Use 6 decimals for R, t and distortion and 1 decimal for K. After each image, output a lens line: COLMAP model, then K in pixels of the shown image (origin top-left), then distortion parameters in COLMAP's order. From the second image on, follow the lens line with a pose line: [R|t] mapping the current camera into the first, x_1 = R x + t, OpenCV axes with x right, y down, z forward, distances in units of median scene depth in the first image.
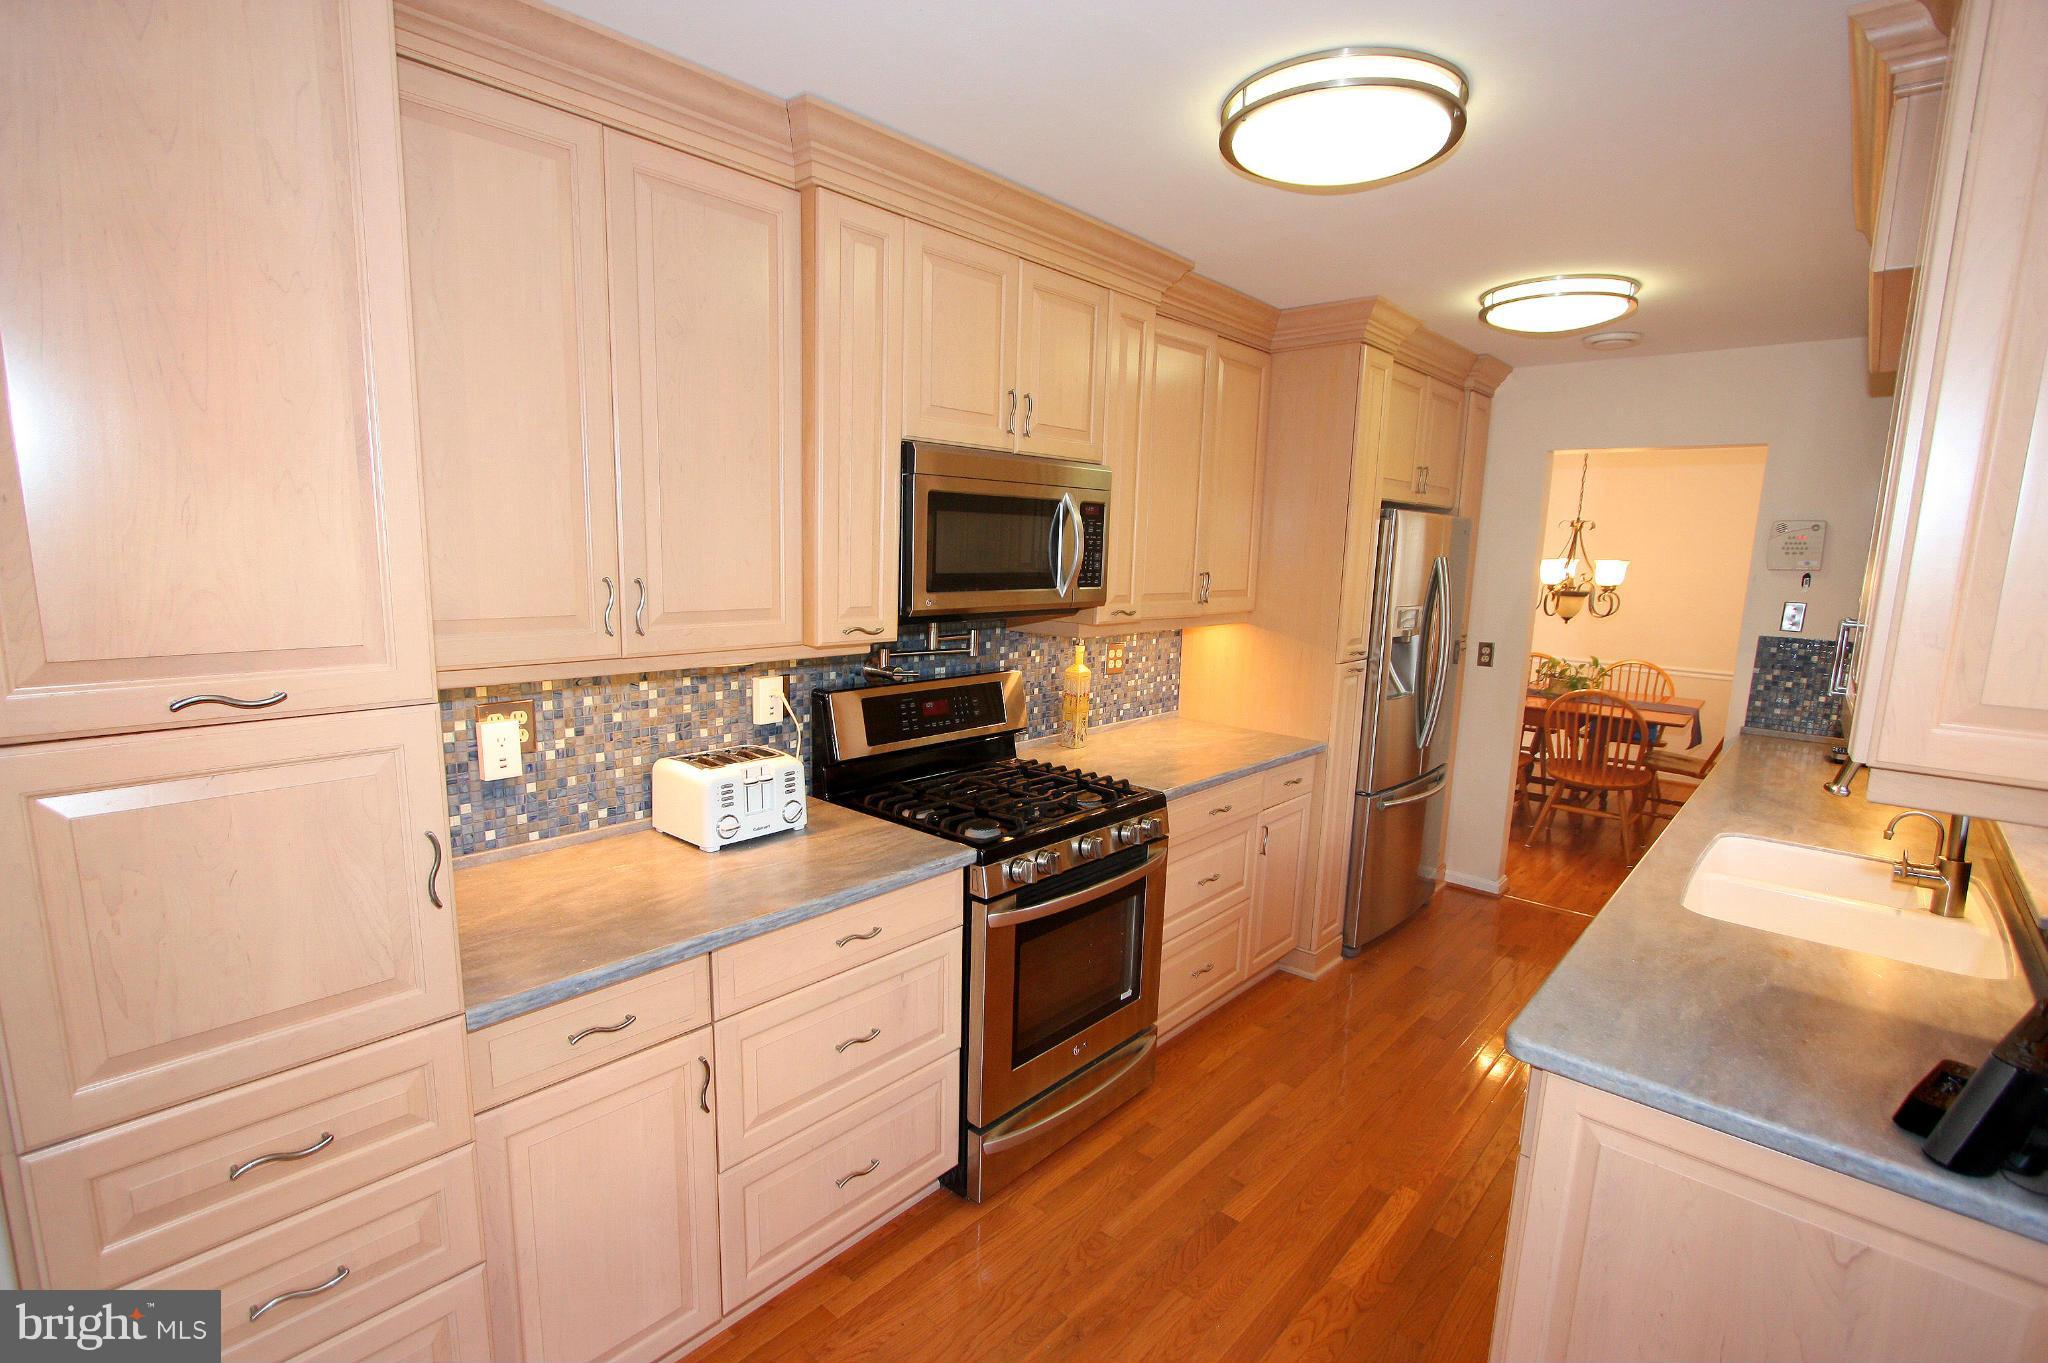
lens RADIAL K [[919.0, 0, 989.8], [0, 919.0, 718.1], [0, 0, 1]] dist [-0.021830, 0.000201]
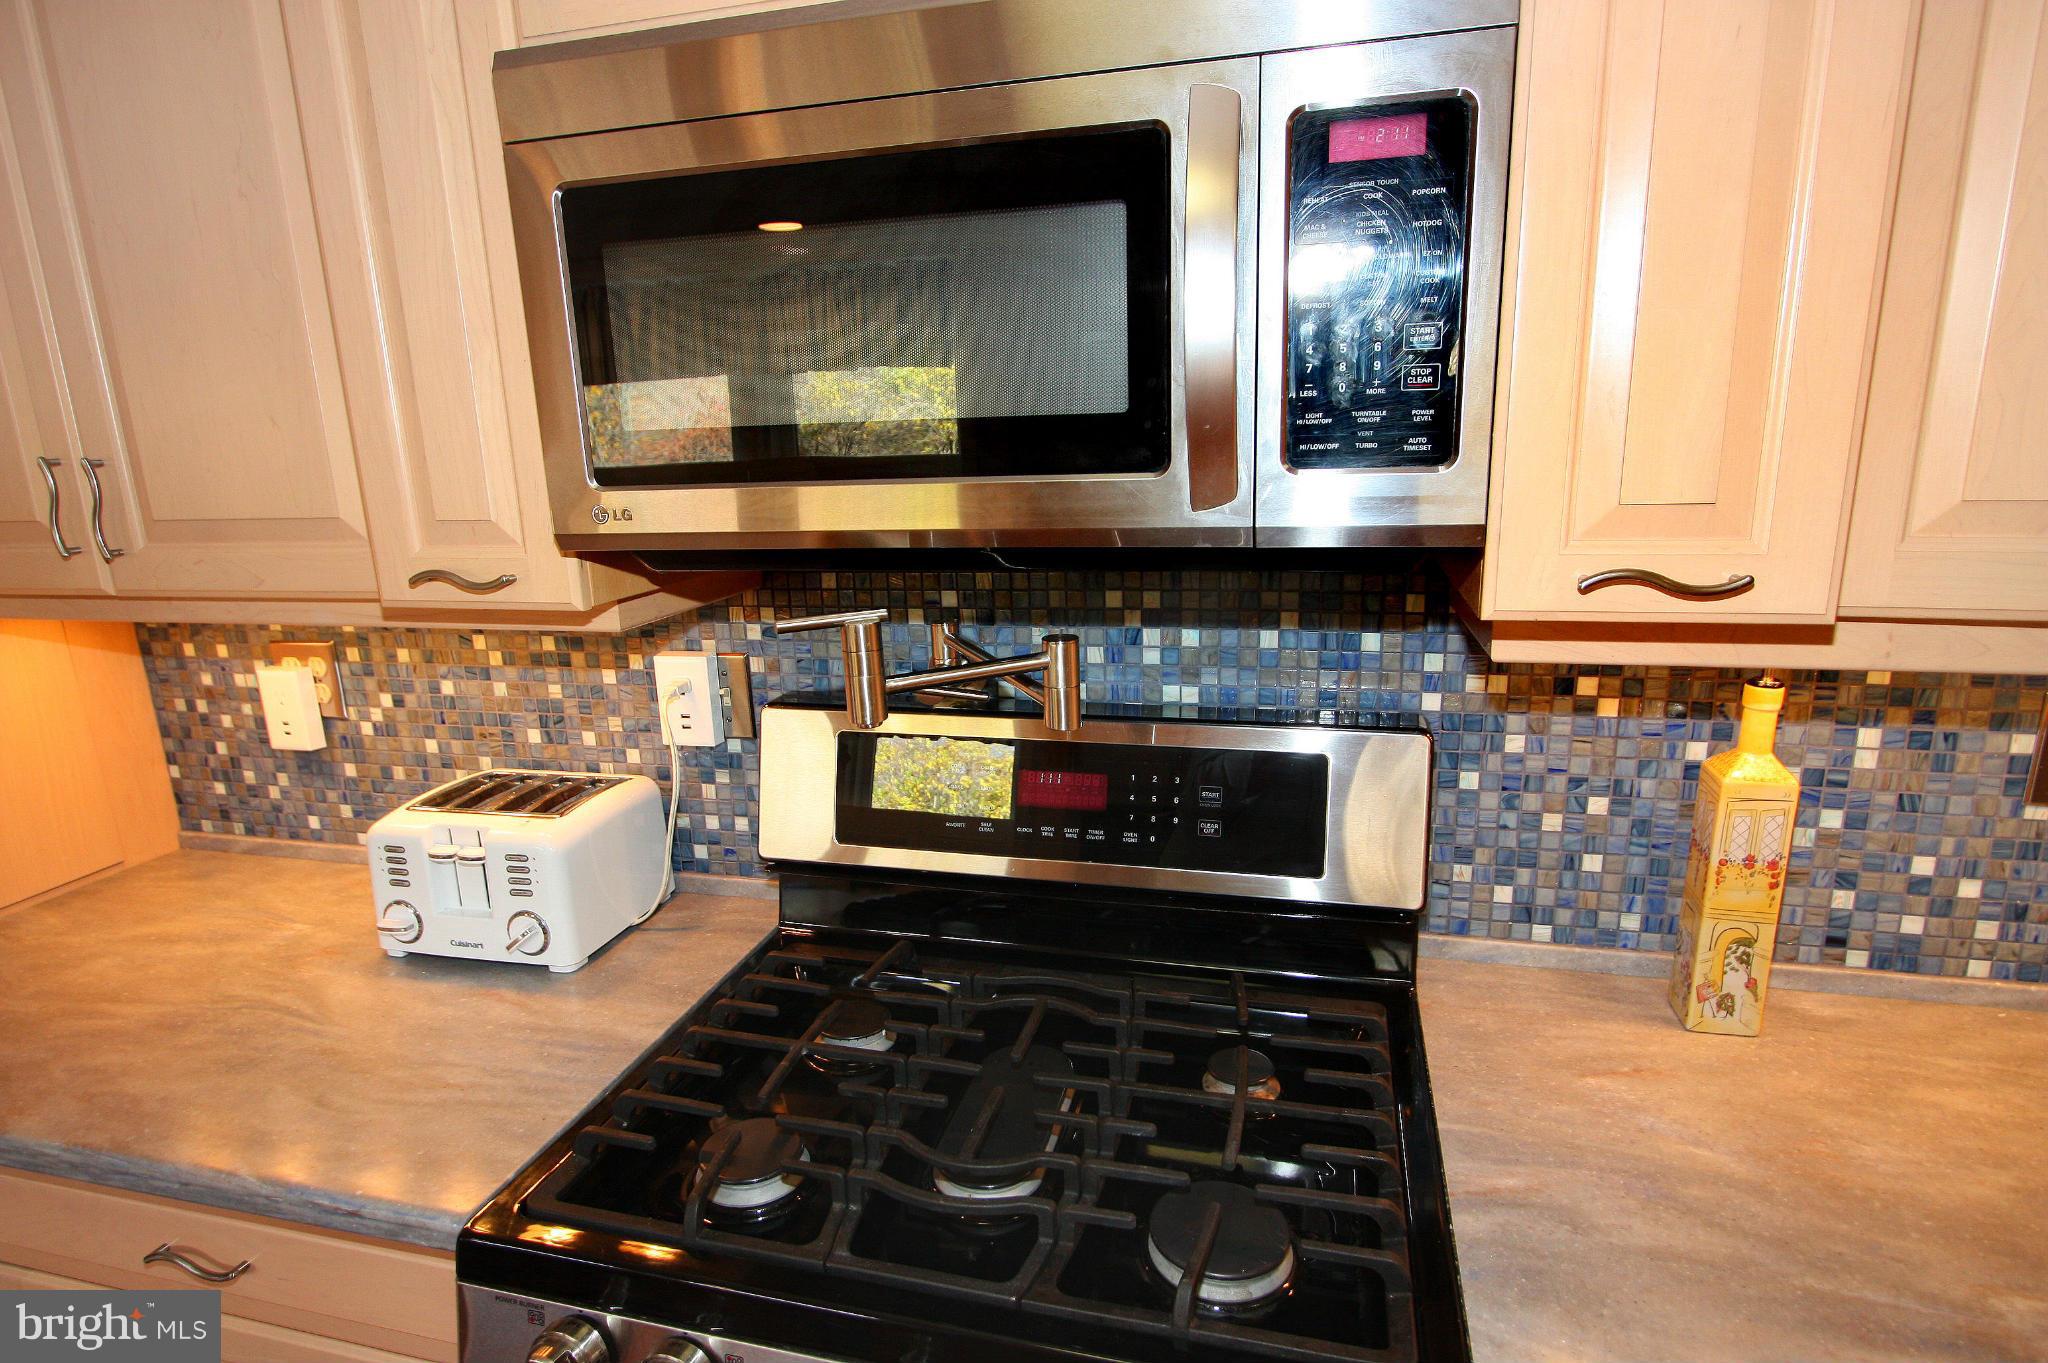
lens RADIAL K [[1106.6, 0, 1018.8], [0, 1106.6, 708.9], [0, 0, 1]] dist [-0.017127, 0.001404]
pose [[0.482230, 0.178828, -0.857598, 0.347648], [-0.123348, 0.983051, 0.135629, -0.113124], [0.867317, 0.040379, 0.496115, 0.815976]]
